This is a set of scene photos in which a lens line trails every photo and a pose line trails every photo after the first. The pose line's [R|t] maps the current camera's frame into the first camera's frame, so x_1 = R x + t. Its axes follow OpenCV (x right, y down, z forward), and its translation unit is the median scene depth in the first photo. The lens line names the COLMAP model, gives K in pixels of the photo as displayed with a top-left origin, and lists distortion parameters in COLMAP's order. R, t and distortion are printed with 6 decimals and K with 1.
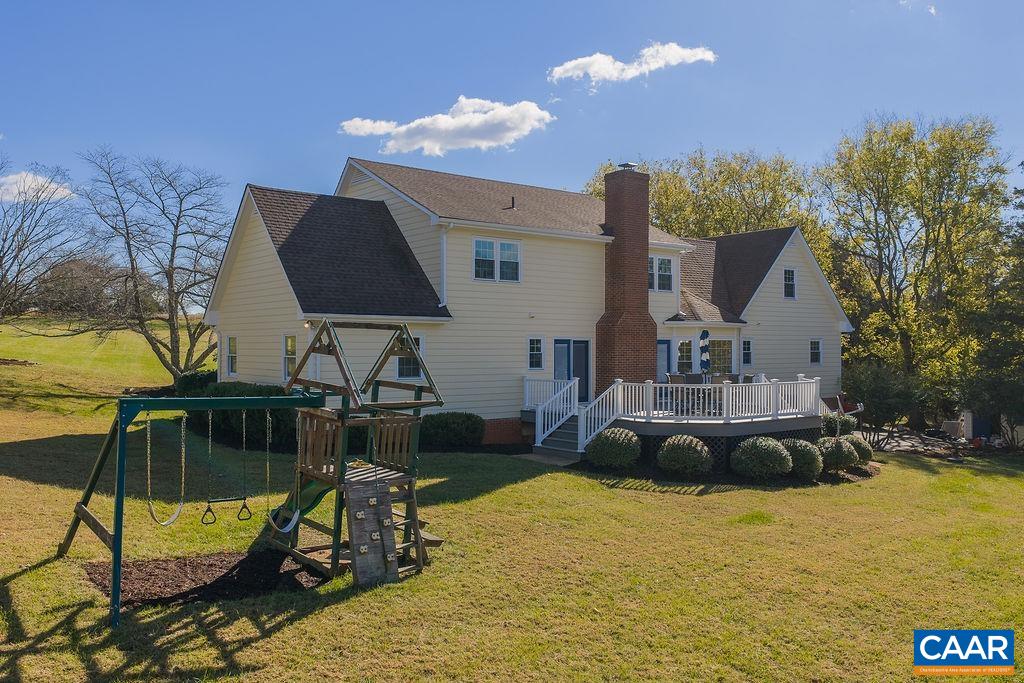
lens RADIAL K [[853.1, 0, 507.4], [0, 853.1, 341.4], [0, 0, 1]] dist [-0.001282, -0.004922]
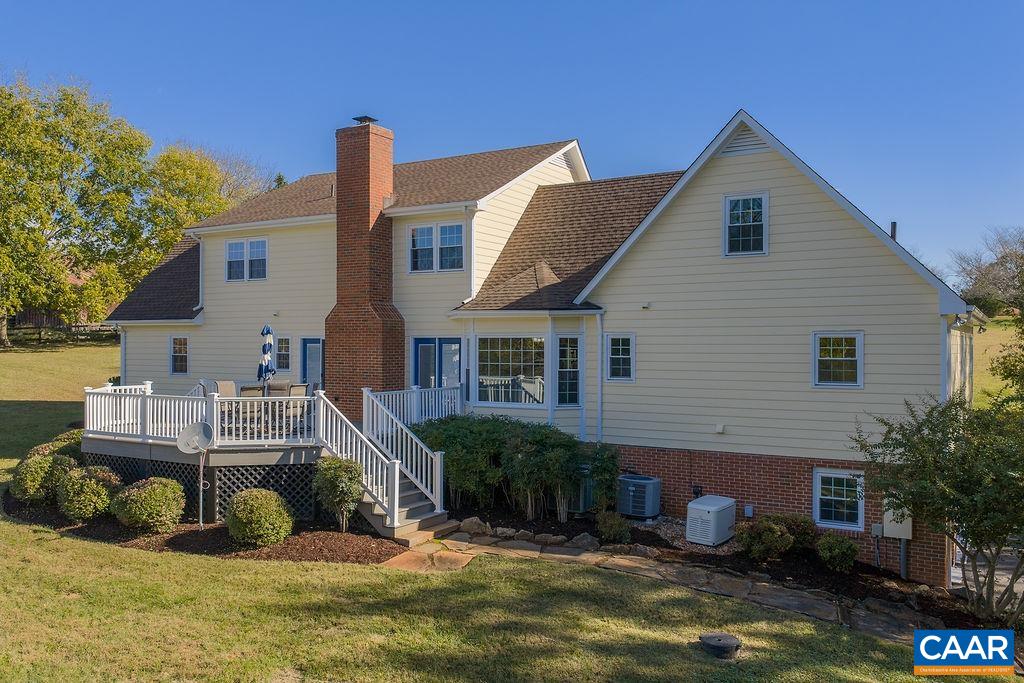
lens RADIAL K [[853.1, 0, 501.9], [0, 853.1, 344.7], [0, 0, 1]] dist [-0.001282, -0.004922]
pose [[0.353929, 0.003841, -0.935264, 0.982971], [0.005048, 0.999969, 0.006017, 0.000130], [0.935259, -0.006851, 0.353899, 0.883427]]
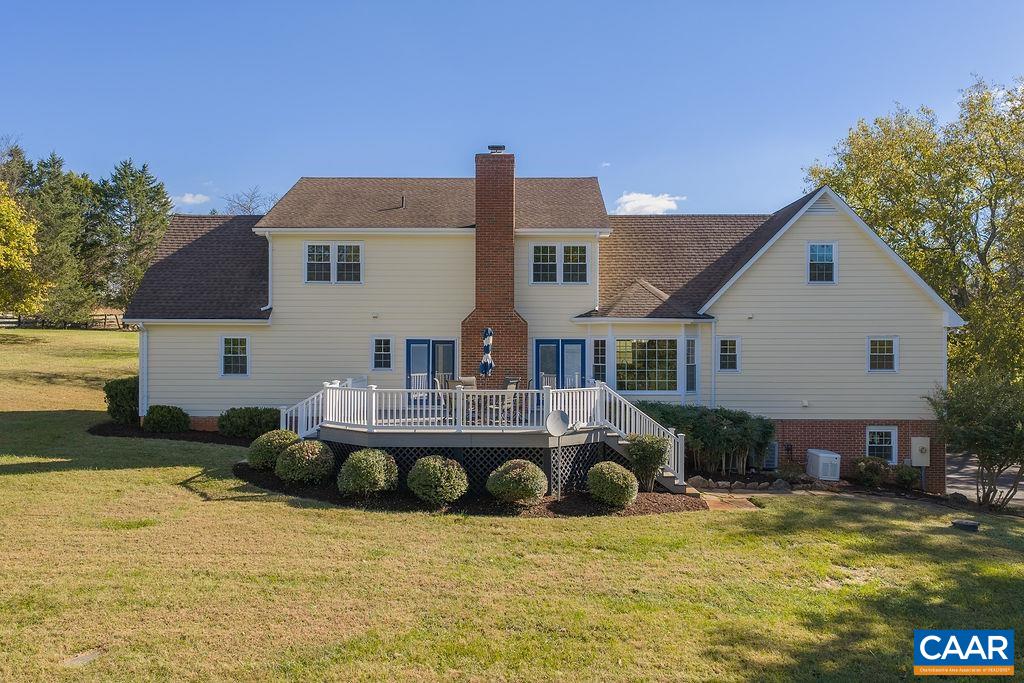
lens RADIAL K [[853.1, 0, 511.9], [0, 853.1, 340.6], [0, 0, 1]] dist [-0.001282, -0.004922]
pose [[0.775290, -0.001282, -0.631604, 0.768630], [0.001862, 0.999998, 0.000256, -0.000904], [0.631603, -0.001375, 0.775291, 0.321744]]
